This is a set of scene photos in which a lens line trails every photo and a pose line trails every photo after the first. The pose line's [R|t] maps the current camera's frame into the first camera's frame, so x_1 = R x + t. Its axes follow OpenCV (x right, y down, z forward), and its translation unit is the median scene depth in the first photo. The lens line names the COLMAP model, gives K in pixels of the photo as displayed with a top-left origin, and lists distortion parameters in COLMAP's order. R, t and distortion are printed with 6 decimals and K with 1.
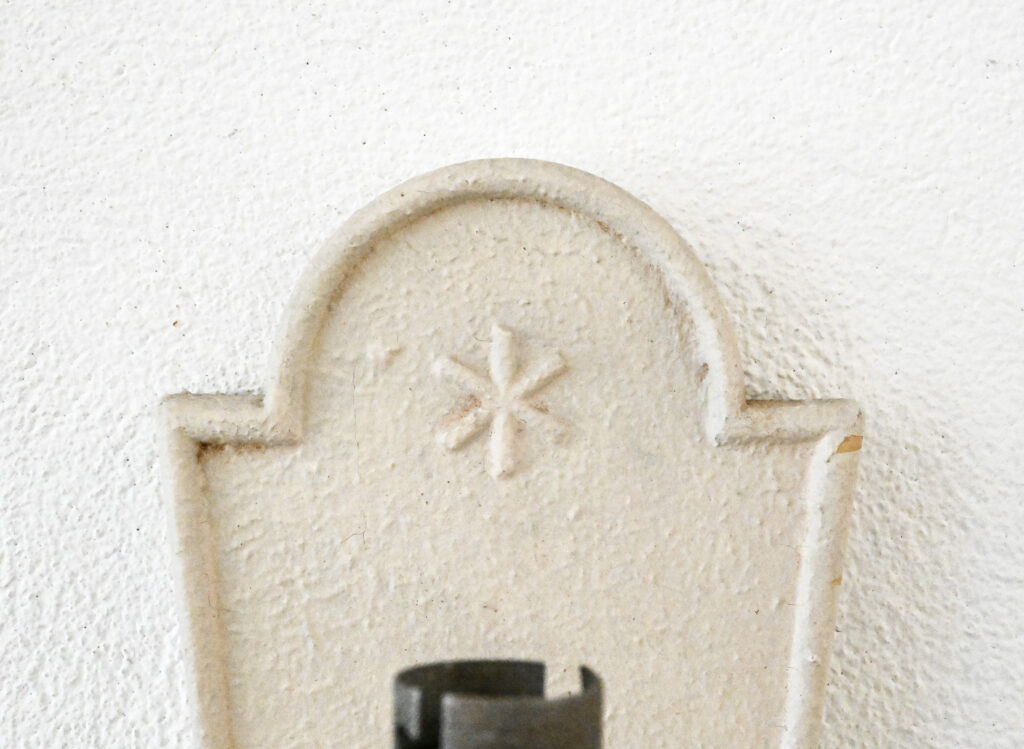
lens RADIAL K [[1249.4, 0, 508.2], [0, 1249.4, 344.5], [0, 0, 1]] dist [-0.004142, 0.000000]
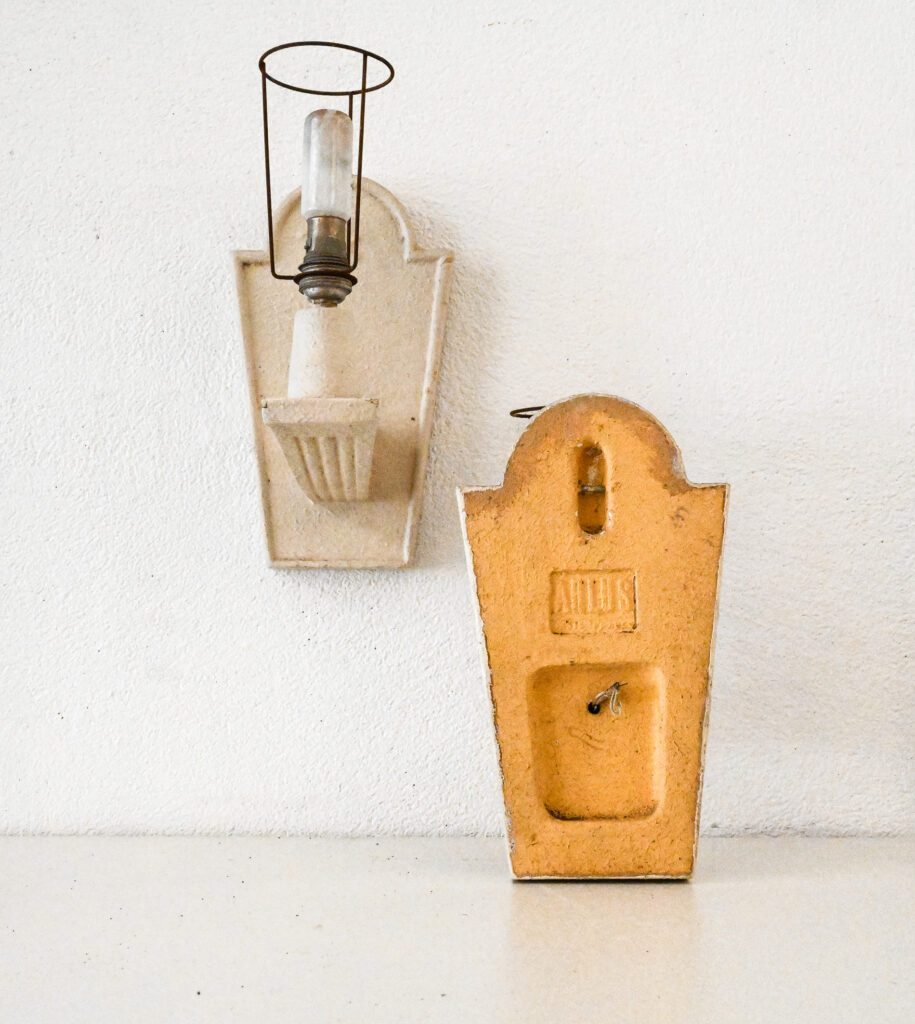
lens RADIAL K [[1455.3, 0, 443.7], [0, 1455.3, 510.7], [0, 0, 1]] dist [-0.004648, 0.000000]
pose [[0.999859, -0.016660, 0.002273, 0.216565], [0.016756, 0.998507, -0.051987, 0.809953], [-0.001403, 0.052018, 0.998645, -2.372679]]
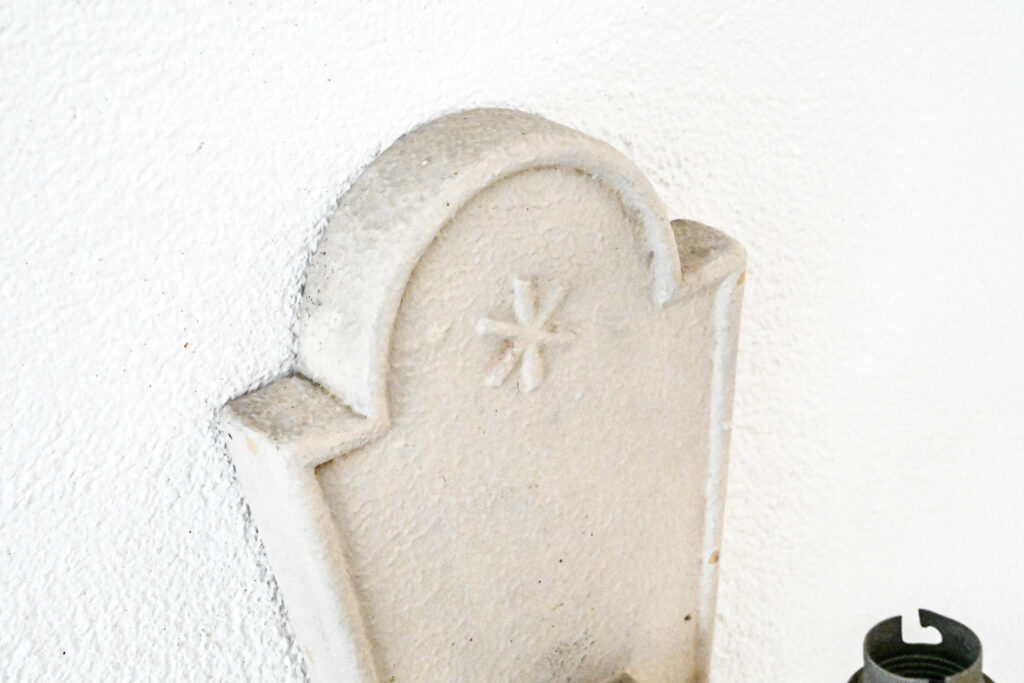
lens RADIAL K [[1597.3, 0, 517.0], [0, 1597.3, 342.8], [0, 0, 1]] dist [-0.010295, 0.000000]
pose [[0.777862, -0.350553, 0.521578, -0.723685], [0.076786, 0.876761, 0.474757, -0.601242], [-0.623726, -0.329246, 0.708917, -0.062051]]
